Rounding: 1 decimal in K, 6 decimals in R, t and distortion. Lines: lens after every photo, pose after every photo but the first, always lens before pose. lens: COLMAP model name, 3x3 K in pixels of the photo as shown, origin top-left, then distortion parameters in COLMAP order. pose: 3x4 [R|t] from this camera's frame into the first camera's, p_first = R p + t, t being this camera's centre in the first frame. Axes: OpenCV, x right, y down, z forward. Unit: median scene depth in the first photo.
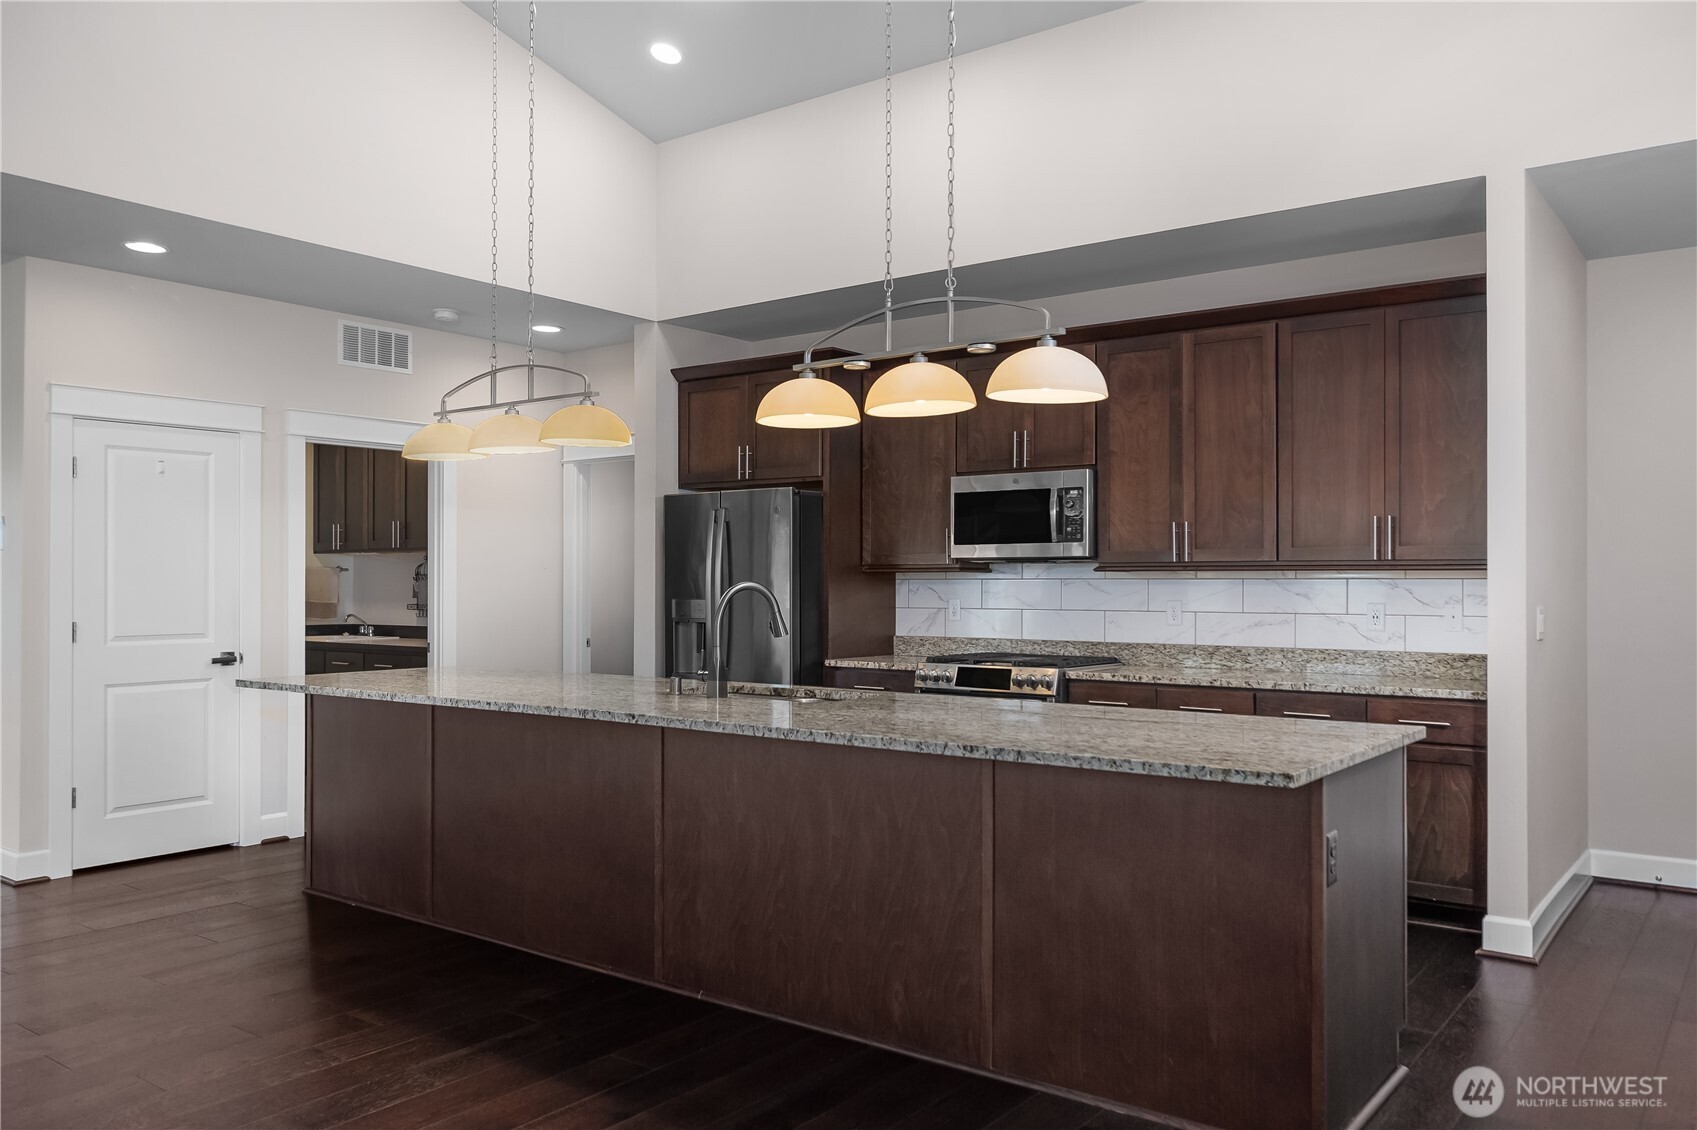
lens RADIAL K [[1277.8, 0, 847.6], [0, 1277.8, 571.8], [0, 0, 1]] dist [-0.009724, -0.004886]
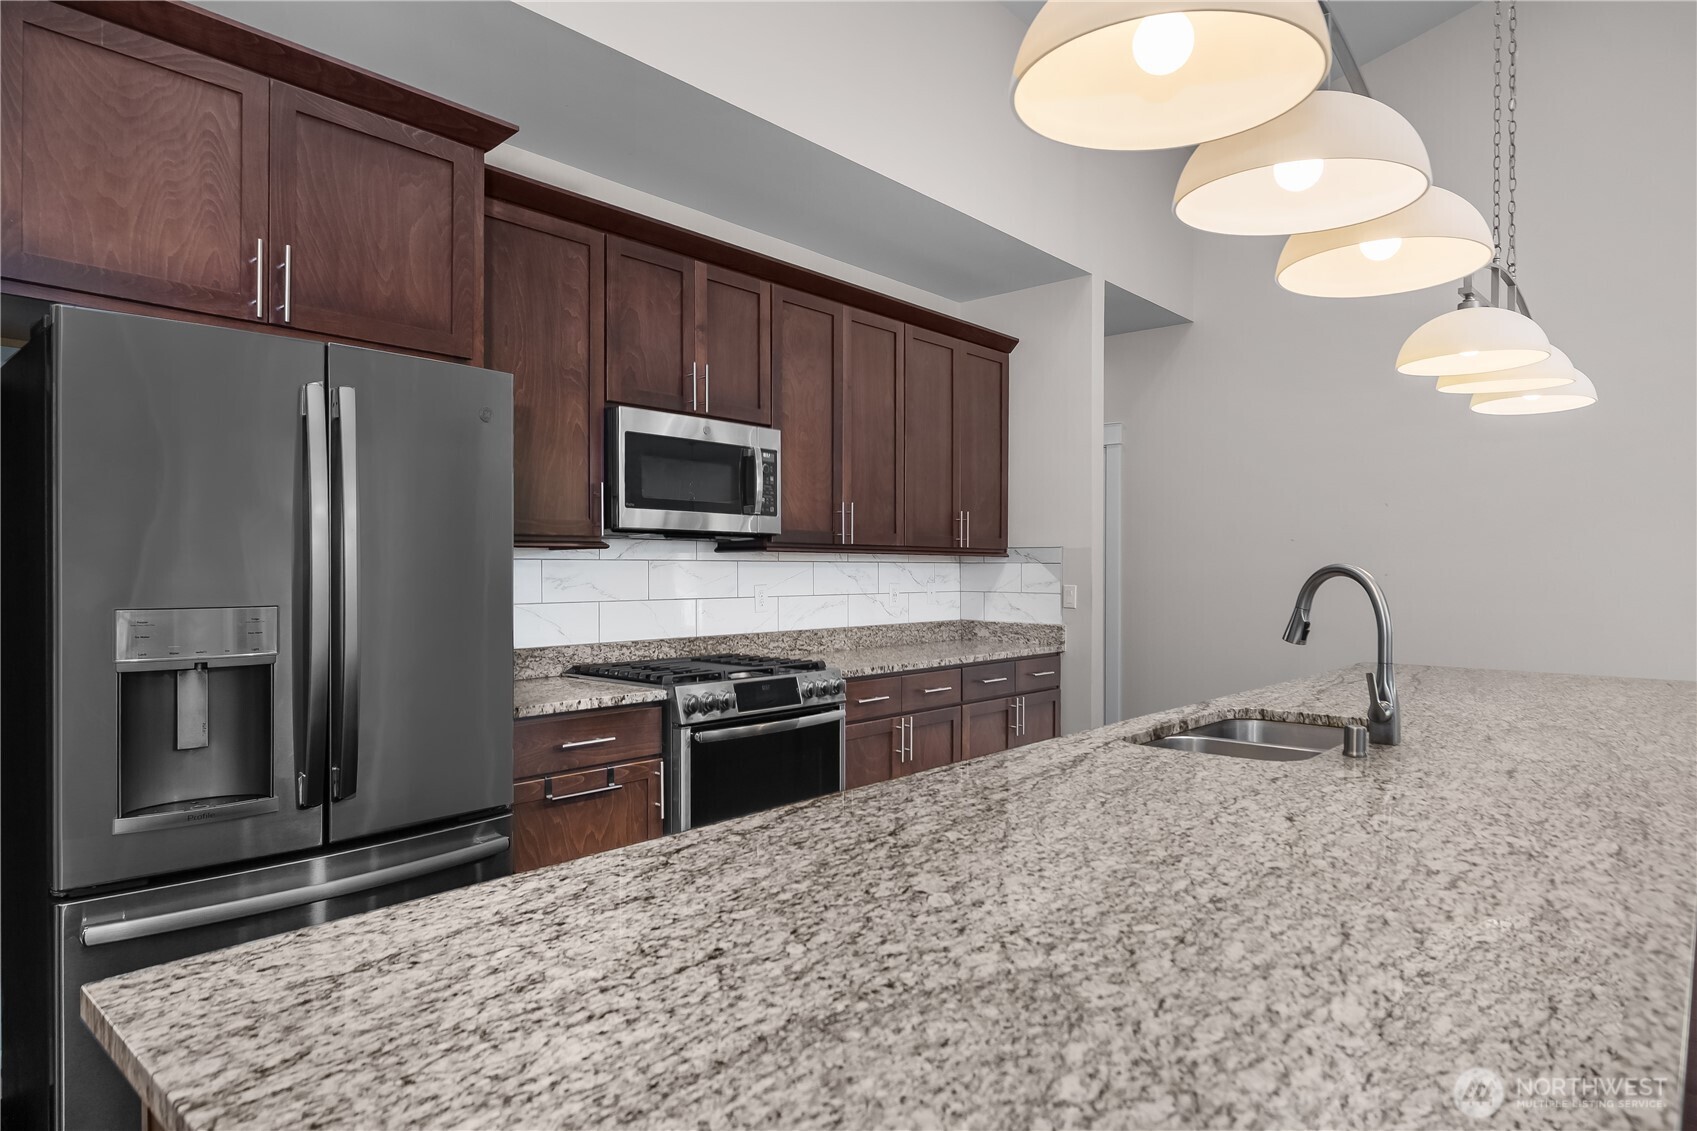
lens RADIAL K [[981.6, 0, 848.2], [0, 981.6, 561.8], [0, 0, 1]] dist [-0.002329, -0.000318]
pose [[0.075861, 0.005527, 0.997103, -0.423639], [-0.010138, 0.999937, -0.004771, 0.008121], [-0.997067, -0.009747, 0.075912, 0.845876]]
